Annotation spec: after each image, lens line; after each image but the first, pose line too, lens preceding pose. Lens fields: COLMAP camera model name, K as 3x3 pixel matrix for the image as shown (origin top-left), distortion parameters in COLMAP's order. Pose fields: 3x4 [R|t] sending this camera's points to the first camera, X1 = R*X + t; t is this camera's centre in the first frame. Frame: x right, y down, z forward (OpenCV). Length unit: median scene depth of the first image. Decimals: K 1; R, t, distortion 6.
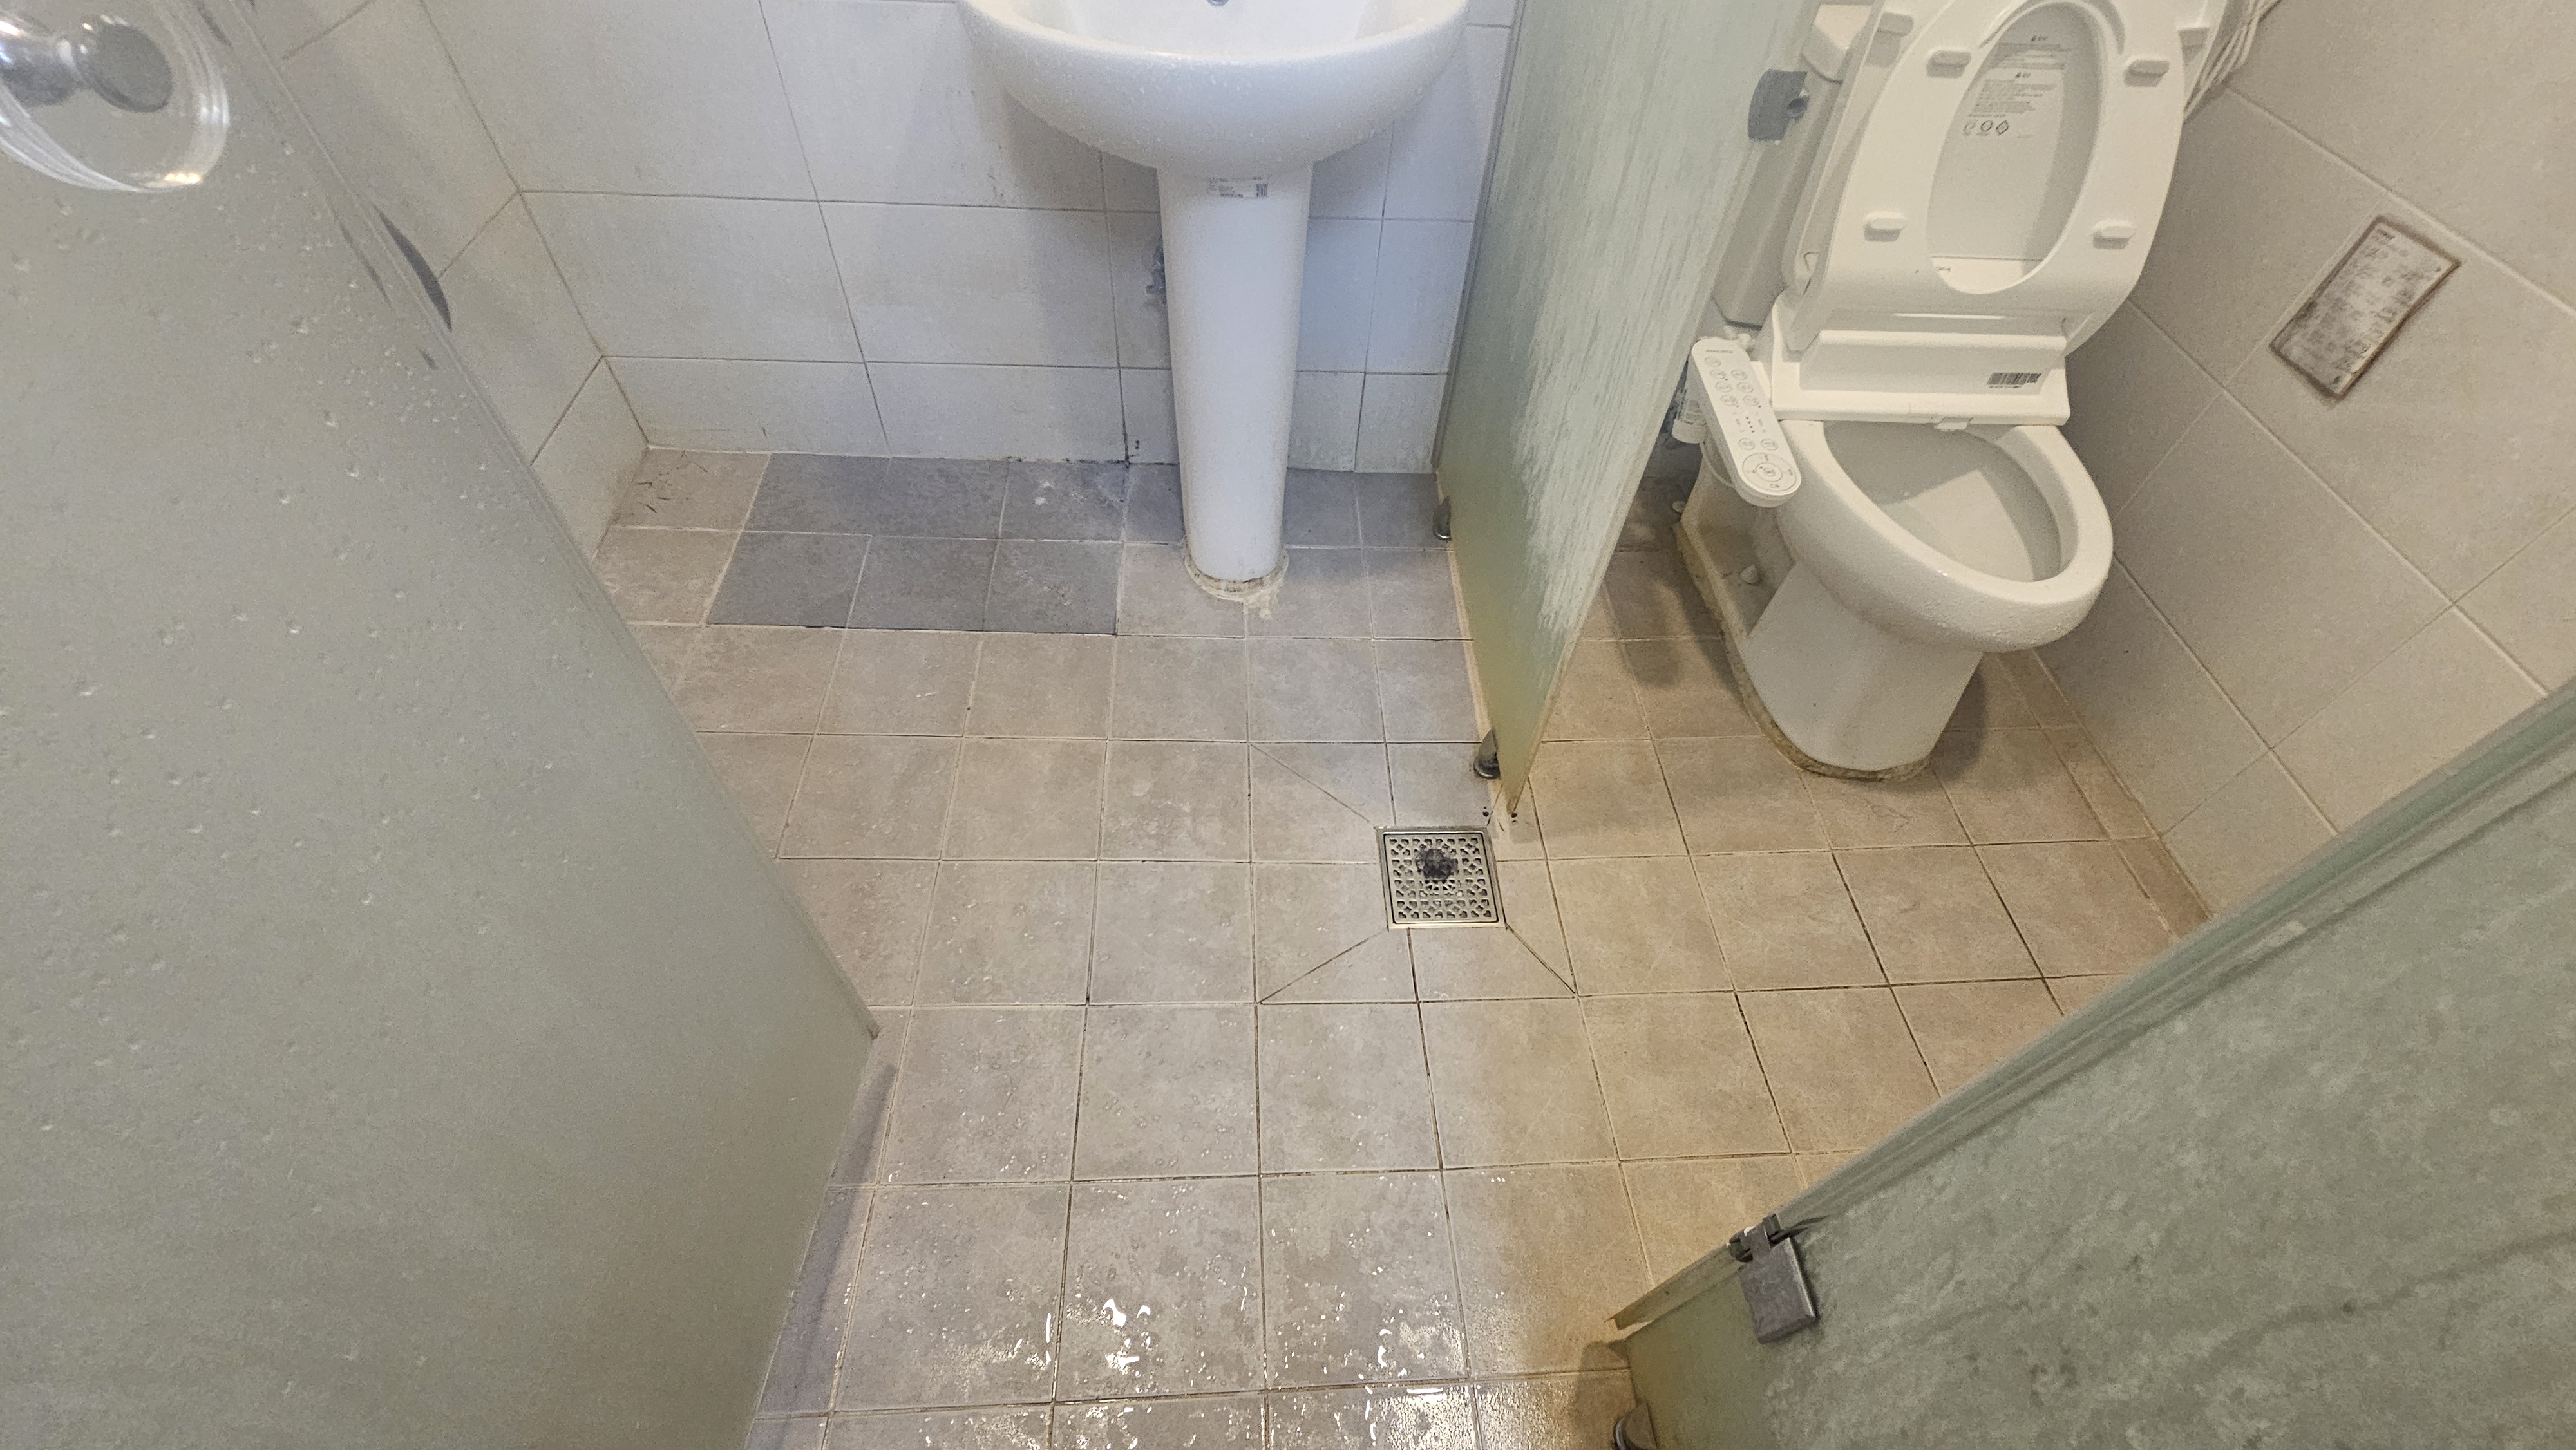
lens RADIAL K [[1044.3, 0, 1288.0], [0, 1044.3, 725.0], [0, 0, 1]] dist [-0.002151, -0.000052]
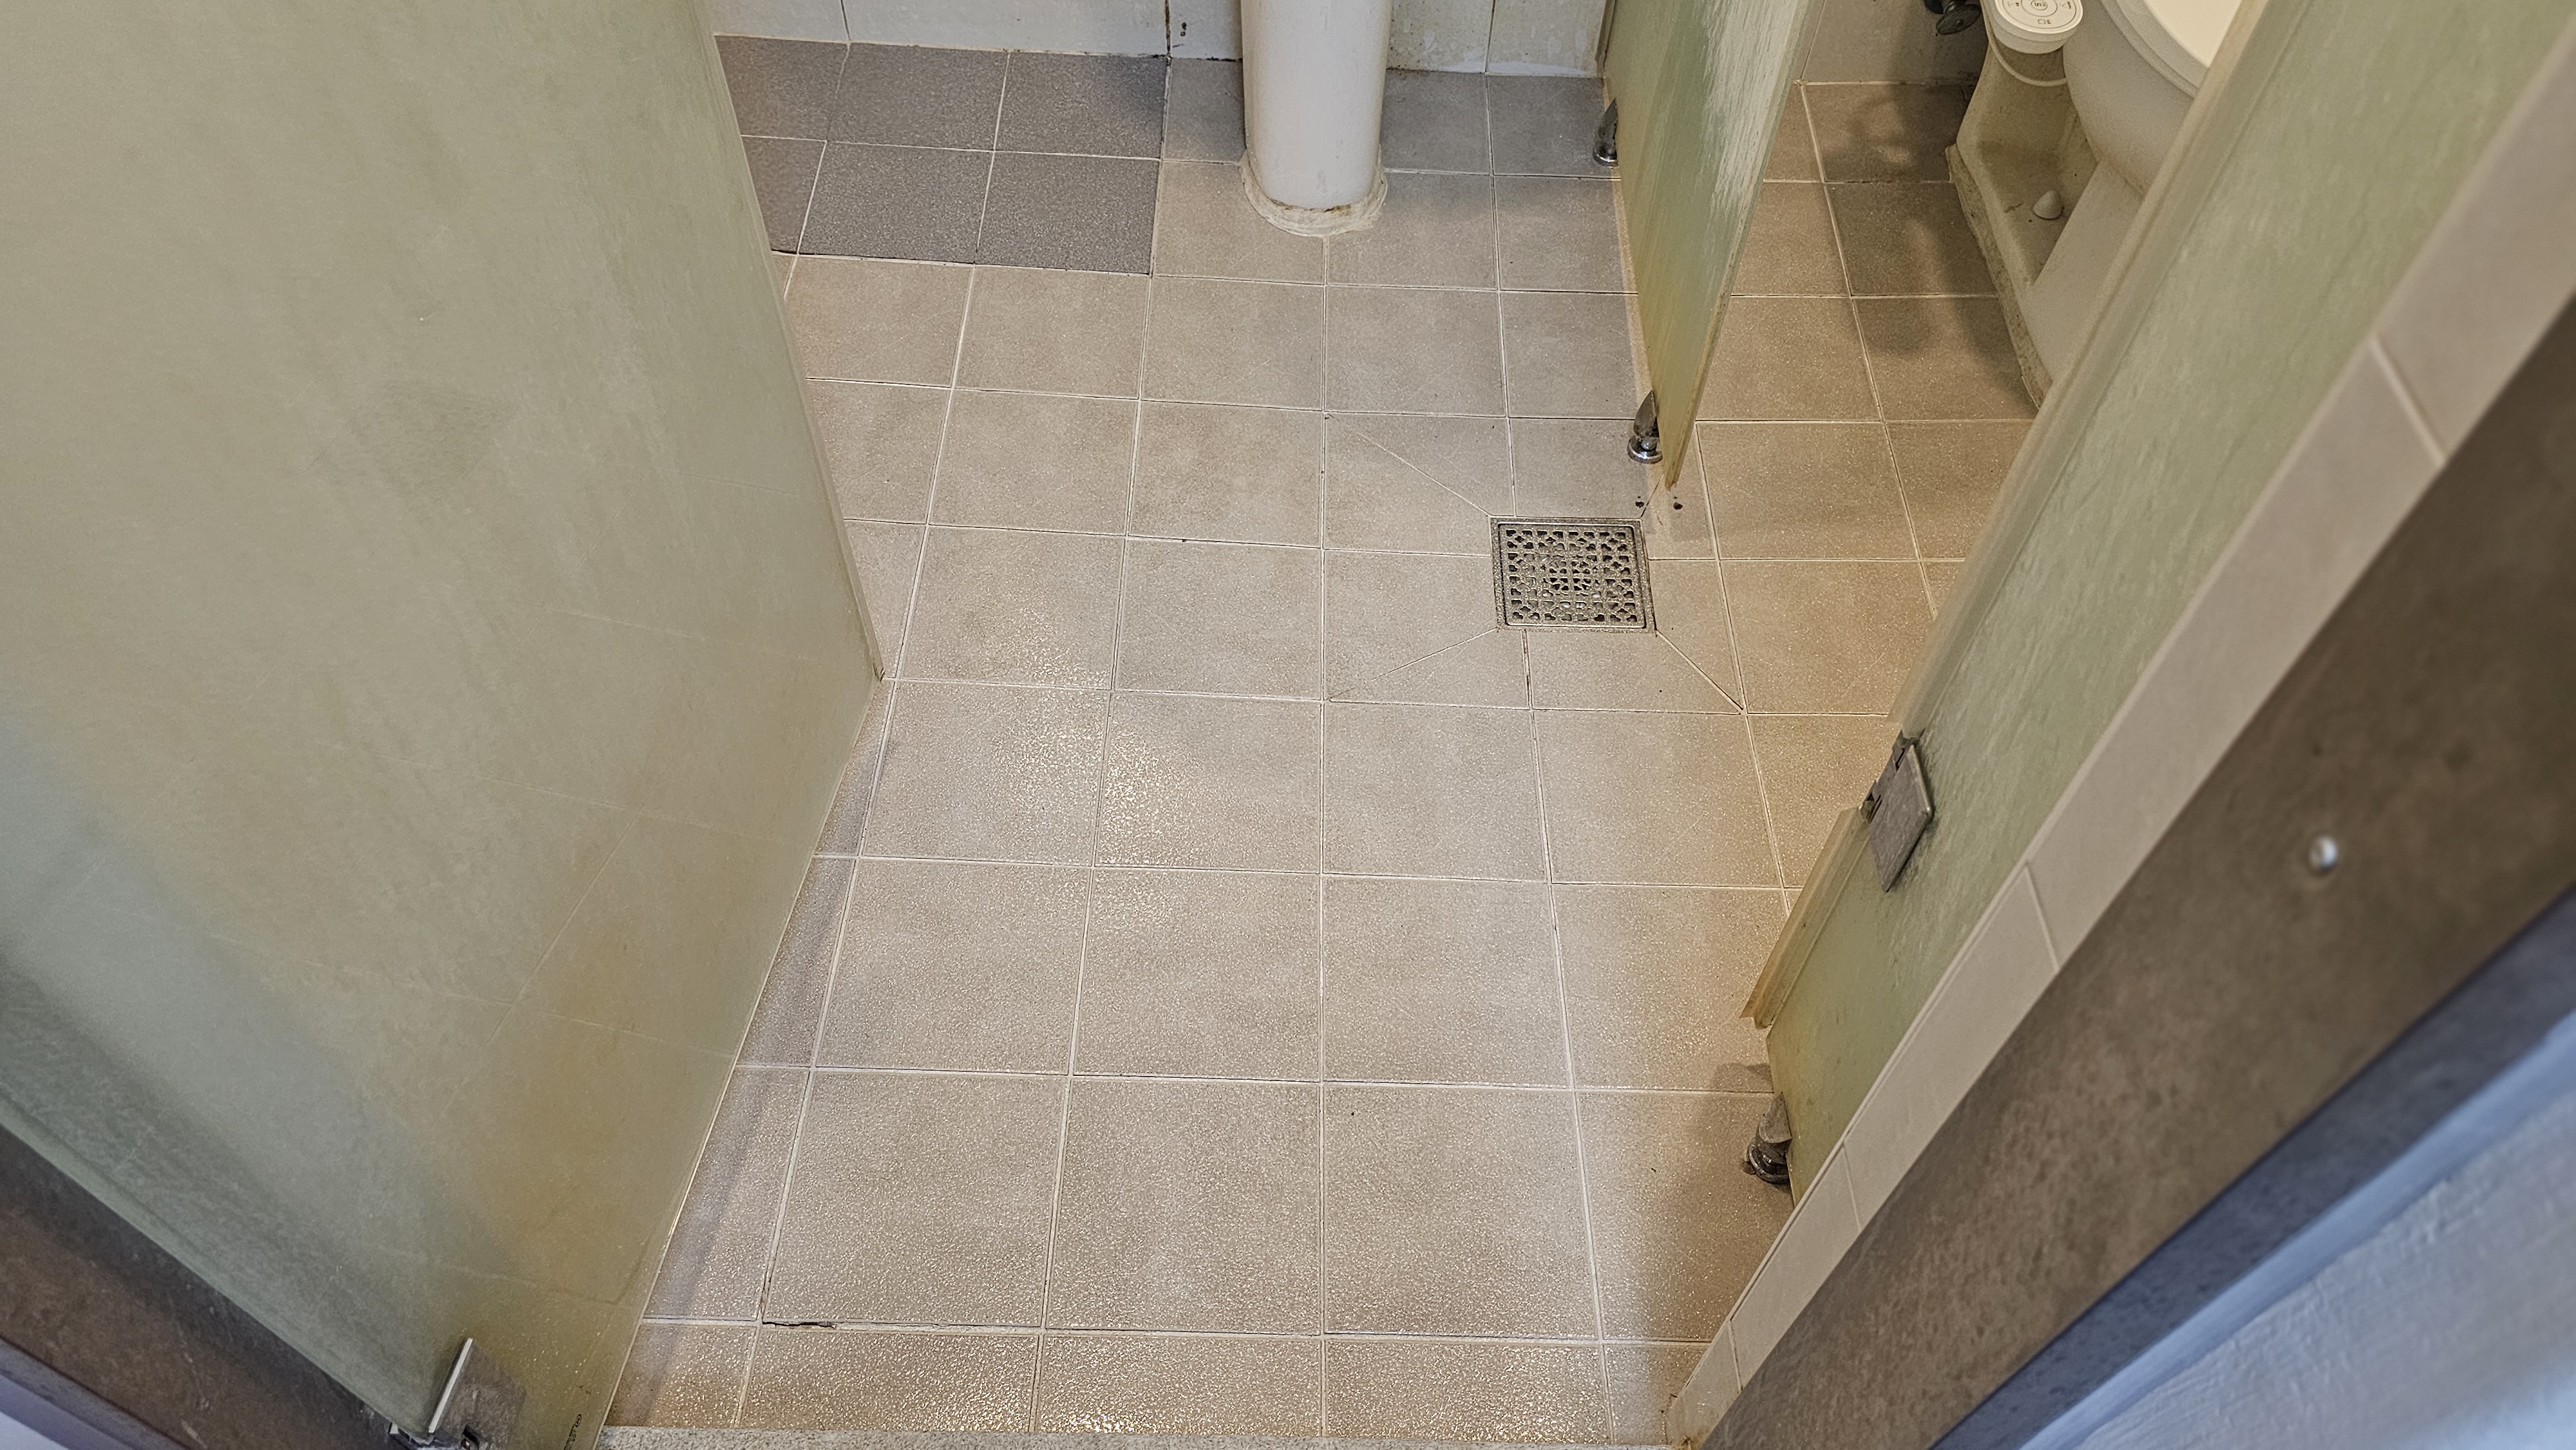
lens RADIAL K [[1736.5, 0, 1253.0], [0, 1736.5, 720.6], [0, 0, 1]] dist [0.073292, -0.001980]
pose [[0.996785, 0.035138, -0.072001, 0.009405], [-0.033414, 0.999129, 0.025004, 0.216905], [0.072817, -0.022518, 0.997091, -0.267880]]
